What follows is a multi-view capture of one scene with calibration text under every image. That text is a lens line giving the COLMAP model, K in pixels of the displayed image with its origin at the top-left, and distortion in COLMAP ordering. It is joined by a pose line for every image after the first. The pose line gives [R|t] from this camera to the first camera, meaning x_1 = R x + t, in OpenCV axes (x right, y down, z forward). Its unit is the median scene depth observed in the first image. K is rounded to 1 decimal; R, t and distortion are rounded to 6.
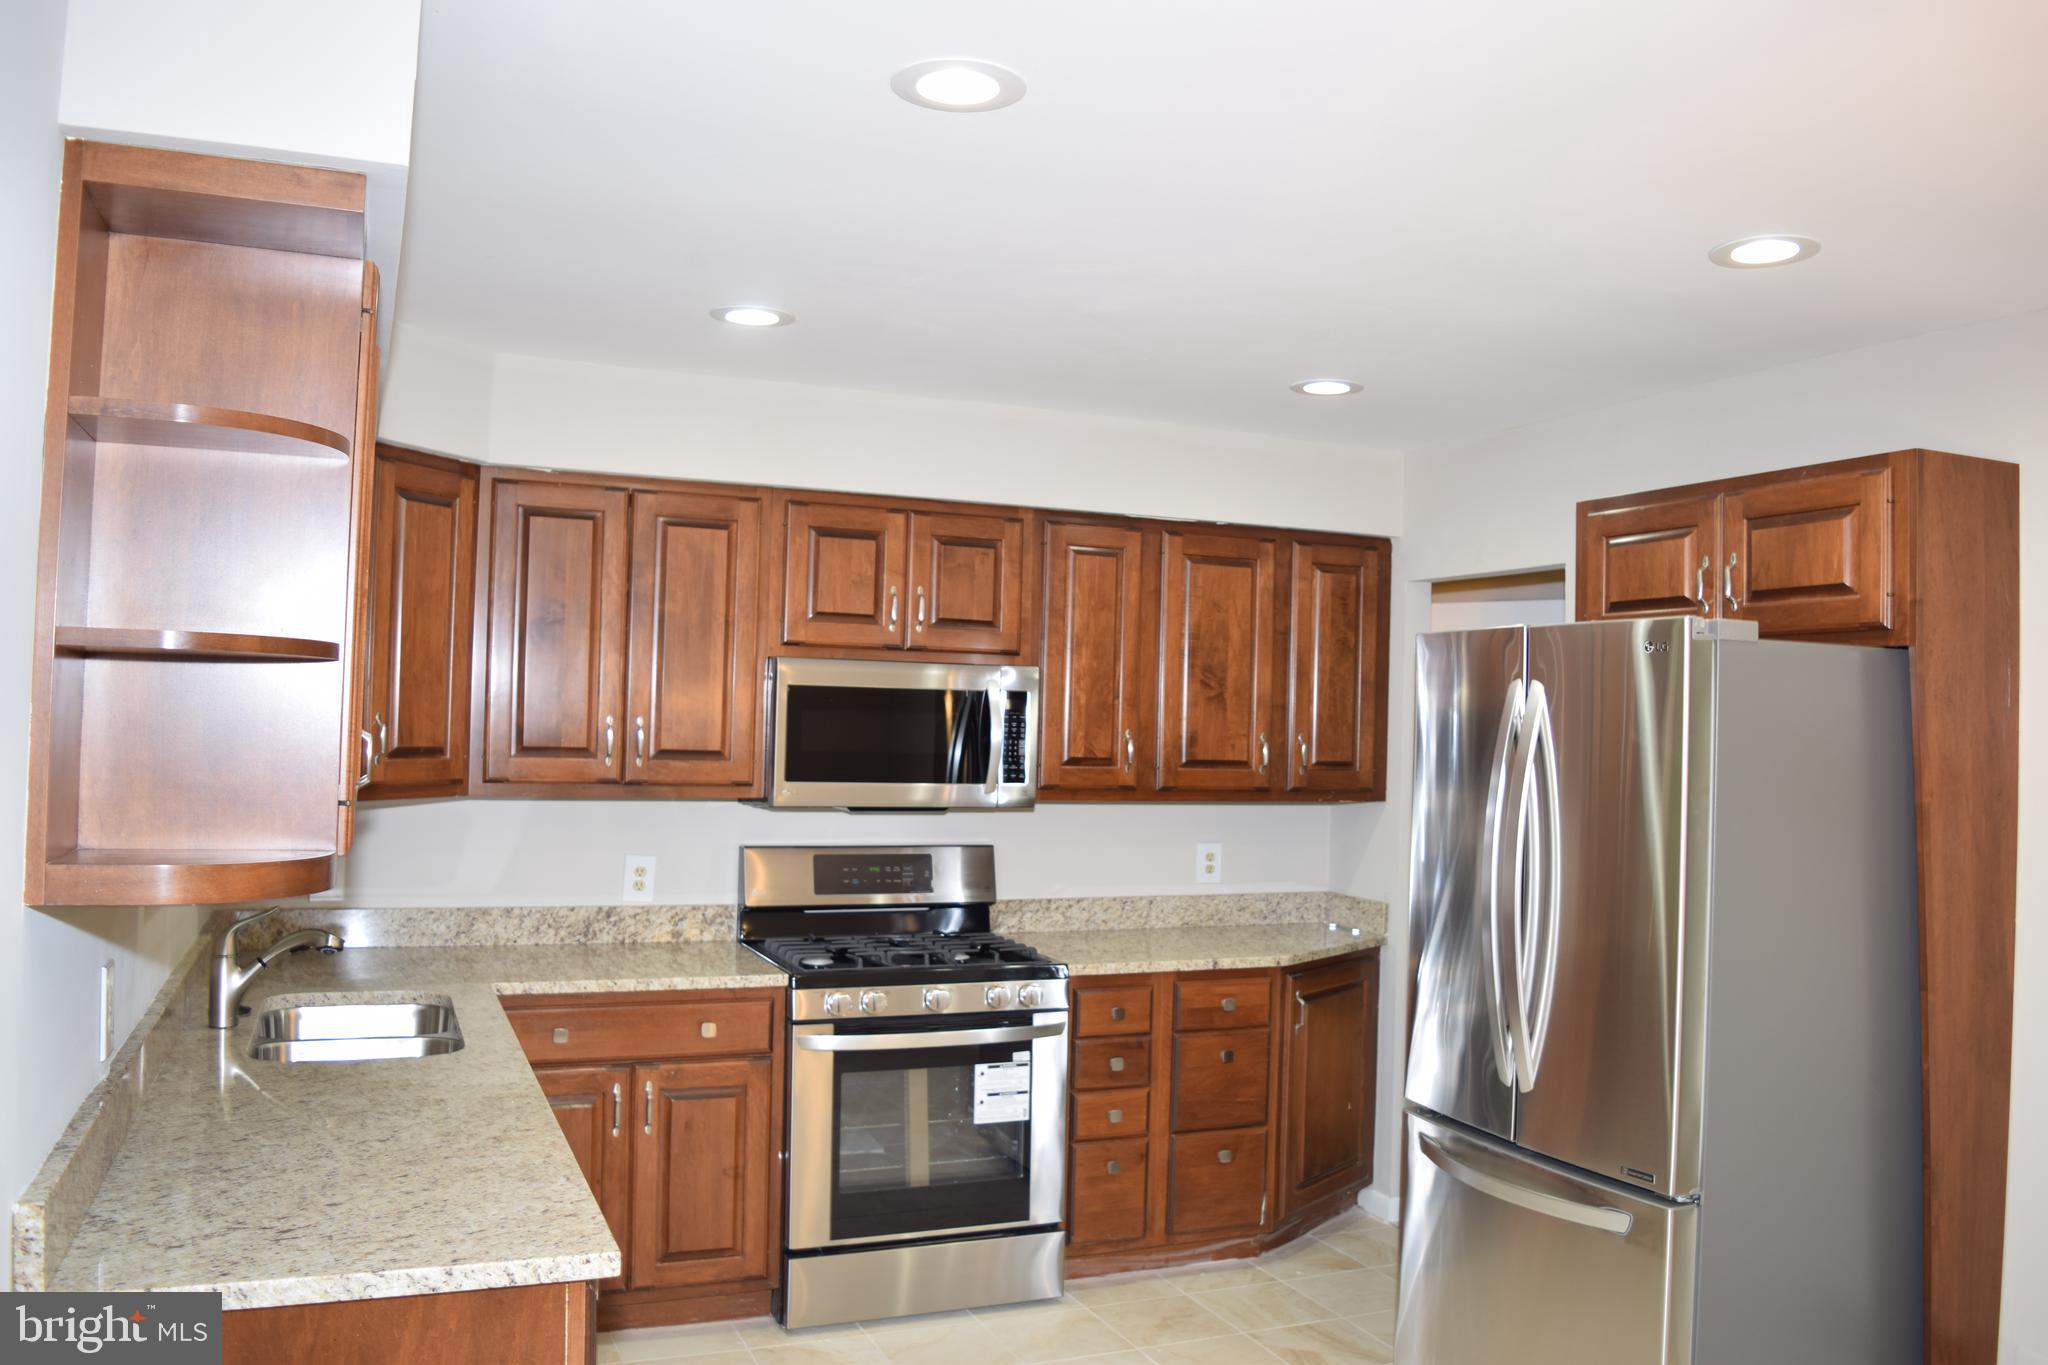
lens RADIAL K [[1607.9, 0, 1024.0], [0, 1607.9, 682.5], [0, 0, 1]] dist [-0.095252, 0.020074]
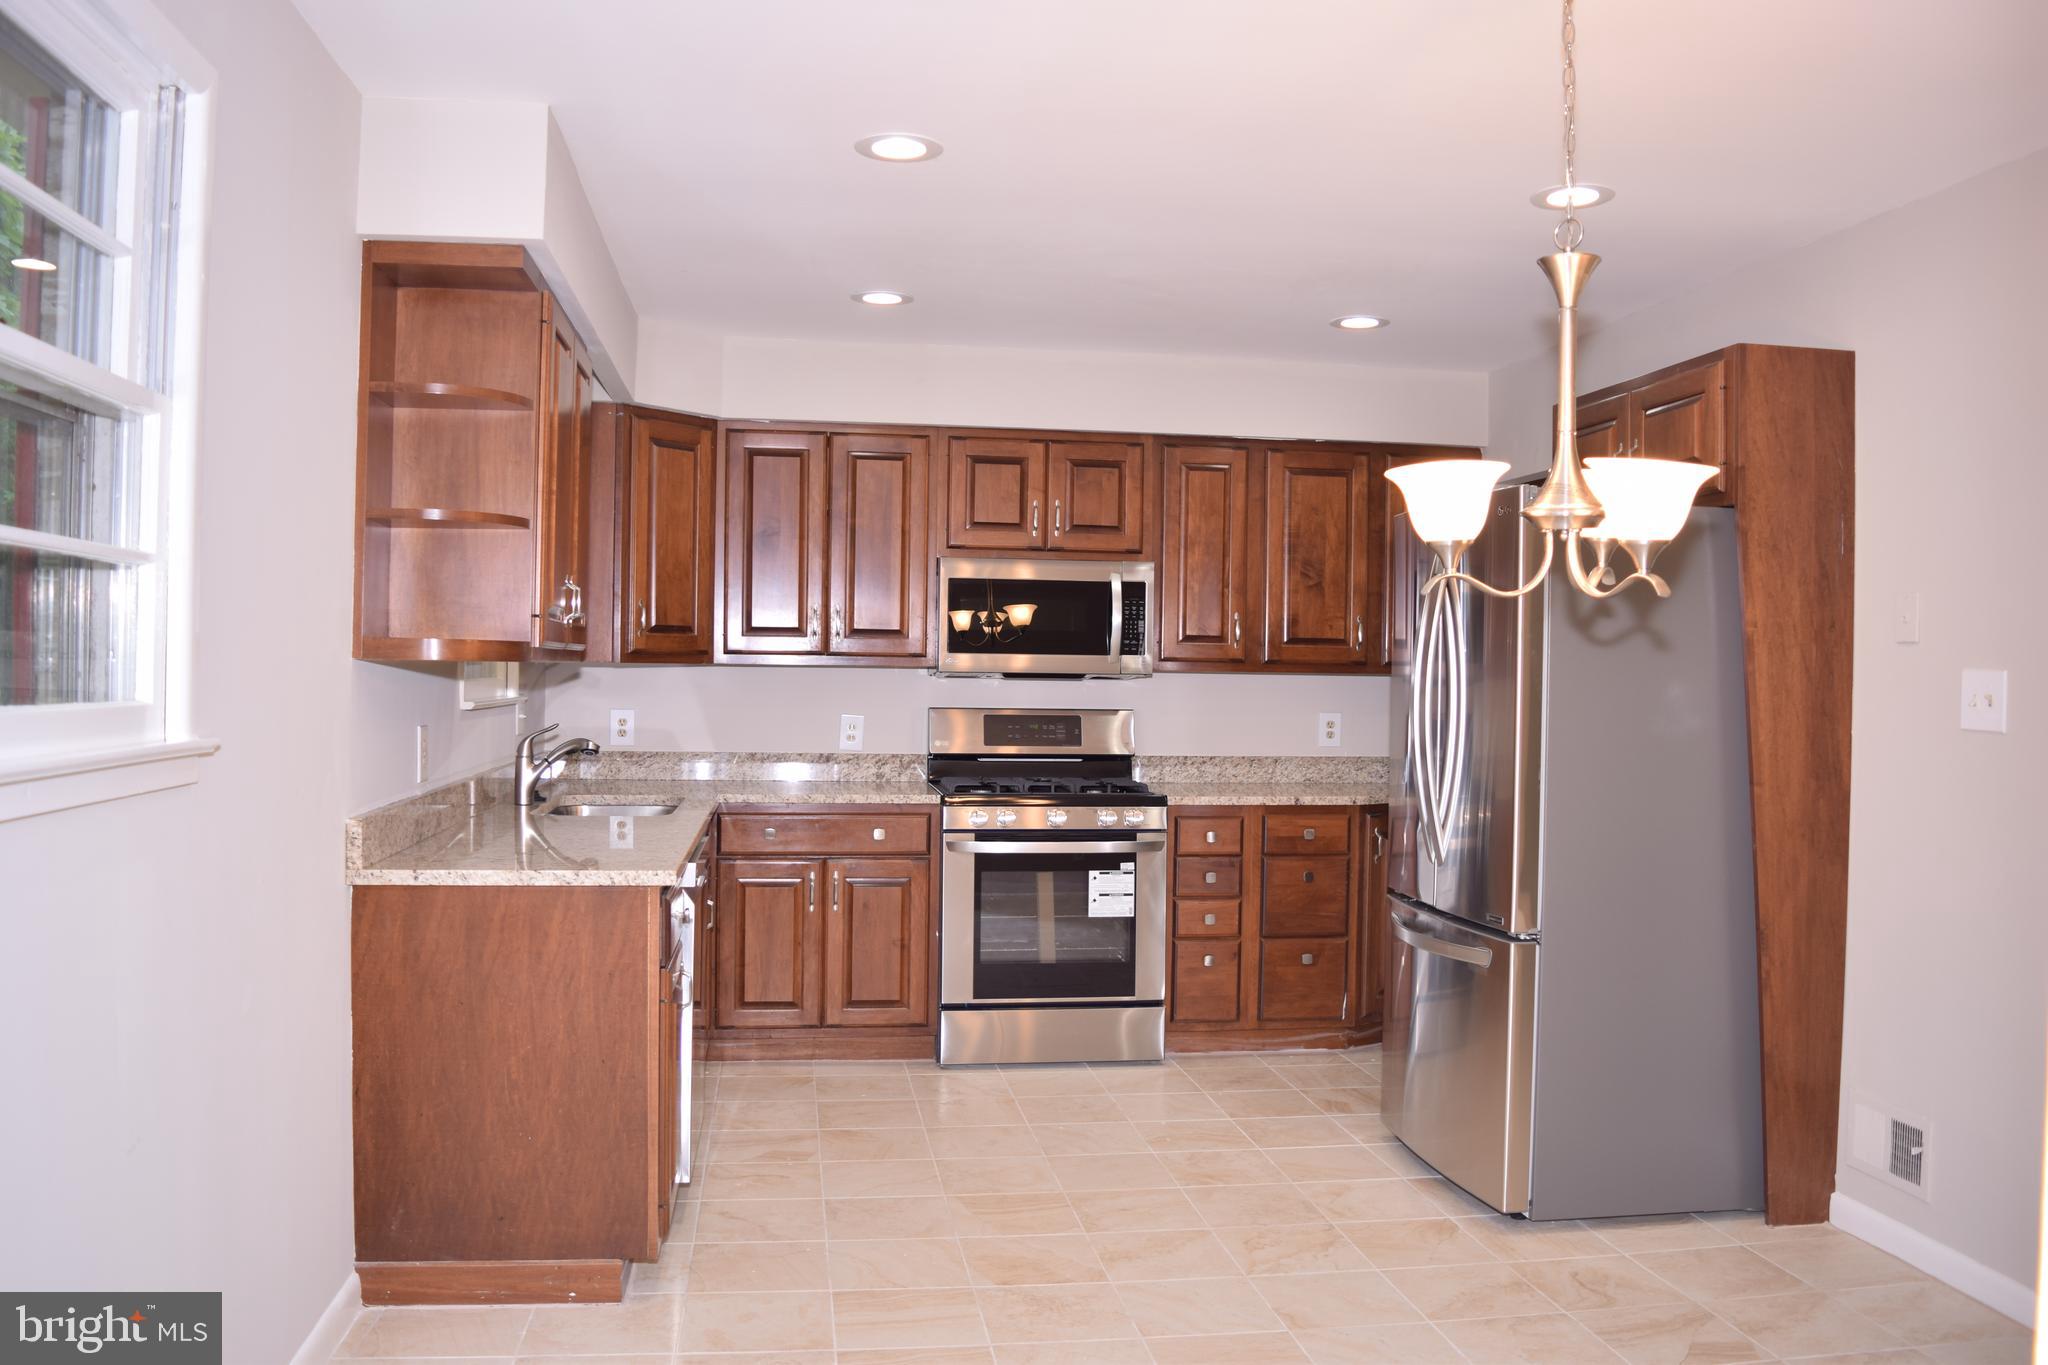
lens RADIAL K [[1607.9, 0, 1024.0], [0, 1607.9, 682.5], [0, 0, 1]] dist [-0.095252, 0.020074]
pose [[0.968161, -0.009699, -0.250140, 0.229837], [0.016495, 0.999549, 0.025090, 0.052686], [0.249784, -0.028417, 0.967884, -0.239435]]
